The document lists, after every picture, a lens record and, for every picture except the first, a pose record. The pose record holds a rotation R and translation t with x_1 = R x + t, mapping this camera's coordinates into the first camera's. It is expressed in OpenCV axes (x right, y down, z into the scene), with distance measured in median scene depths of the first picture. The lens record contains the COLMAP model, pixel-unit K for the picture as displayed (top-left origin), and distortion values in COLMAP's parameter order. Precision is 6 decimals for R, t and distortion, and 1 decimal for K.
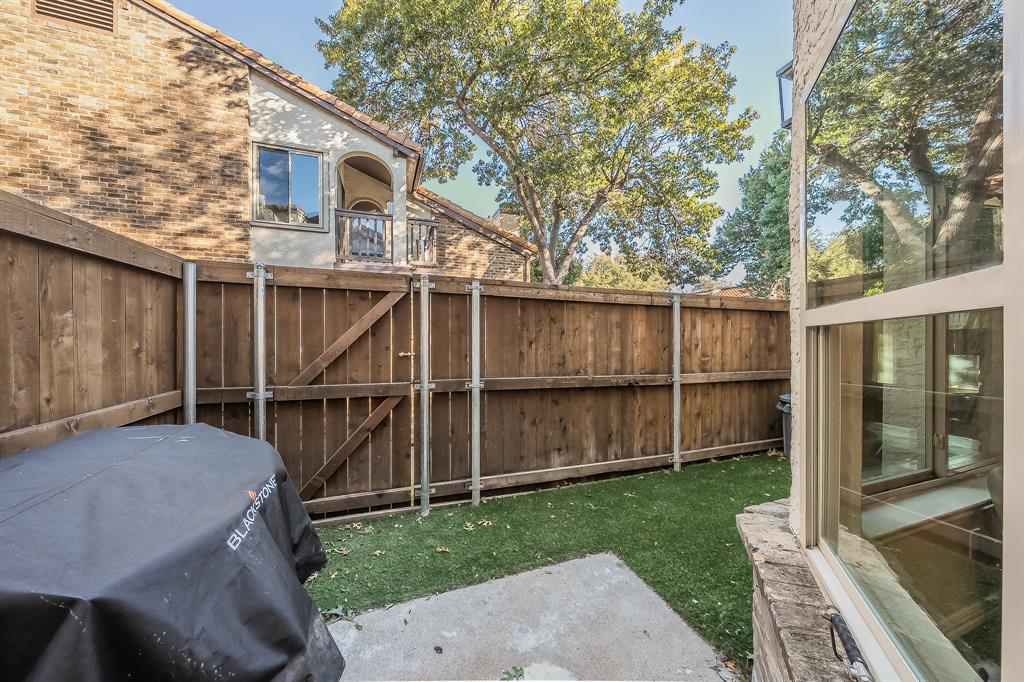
lens RADIAL K [[346.6, 0, 512.0], [0, 346.6, 341.0], [0, 0, 1]] dist [-0.001178, -0.000131]
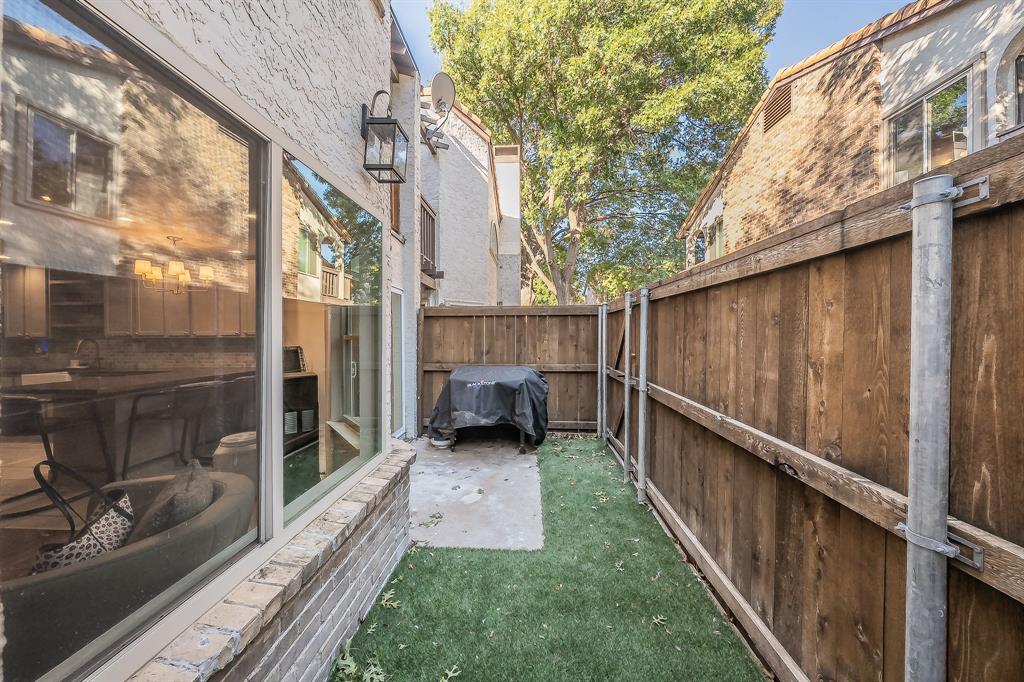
lens RADIAL K [[346.6, 0, 512.0], [0, 346.6, 341.0], [0, 0, 1]] dist [-0.001178, -0.000131]
pose [[-0.399512, 0.013272, -0.916632, 0.502594], [-0.003309, 0.999868, 0.015920, -0.015713], [0.916722, 0.009394, -0.399415, 0.526065]]
